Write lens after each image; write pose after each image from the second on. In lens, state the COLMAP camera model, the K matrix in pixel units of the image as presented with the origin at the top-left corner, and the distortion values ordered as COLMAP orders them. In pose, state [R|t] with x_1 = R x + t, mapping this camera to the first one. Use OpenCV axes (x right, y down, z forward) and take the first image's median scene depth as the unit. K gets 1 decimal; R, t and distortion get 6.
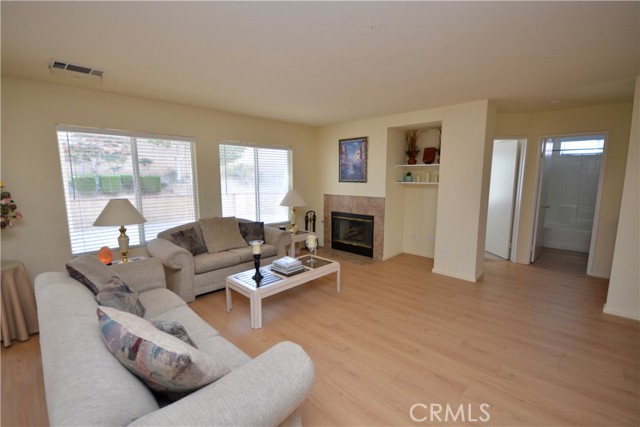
lens RADIAL K [[281.6, 0, 320.0], [0, 281.6, 213.5], [0, 0, 1]] dist [0.015817, -0.016464]
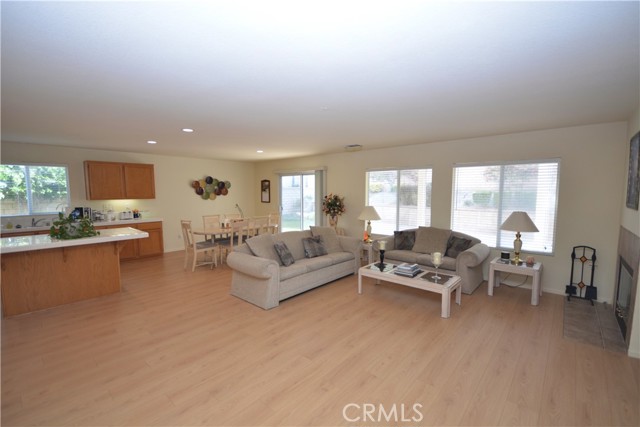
lens RADIAL K [[281.6, 0, 320.0], [0, 281.6, 213.5], [0, 0, 1]] dist [0.015817, -0.016464]
pose [[0.044568, 0.083915, -0.995476, 0.703989], [-0.131318, 0.988312, 0.077432, -0.064847], [0.990338, 0.127273, 0.055067, 0.354279]]
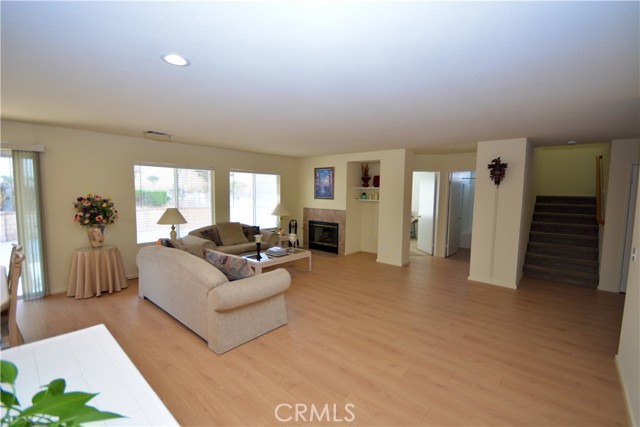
lens RADIAL K [[281.6, 0, 320.0], [0, 281.6, 213.5], [0, 0, 1]] dist [0.015817, -0.016464]
pose [[0.998568, 0.010329, 0.052490, 0.026173], [-0.007569, 0.998591, -0.052525, 0.034275], [-0.052959, 0.052052, 0.997239, -0.392458]]
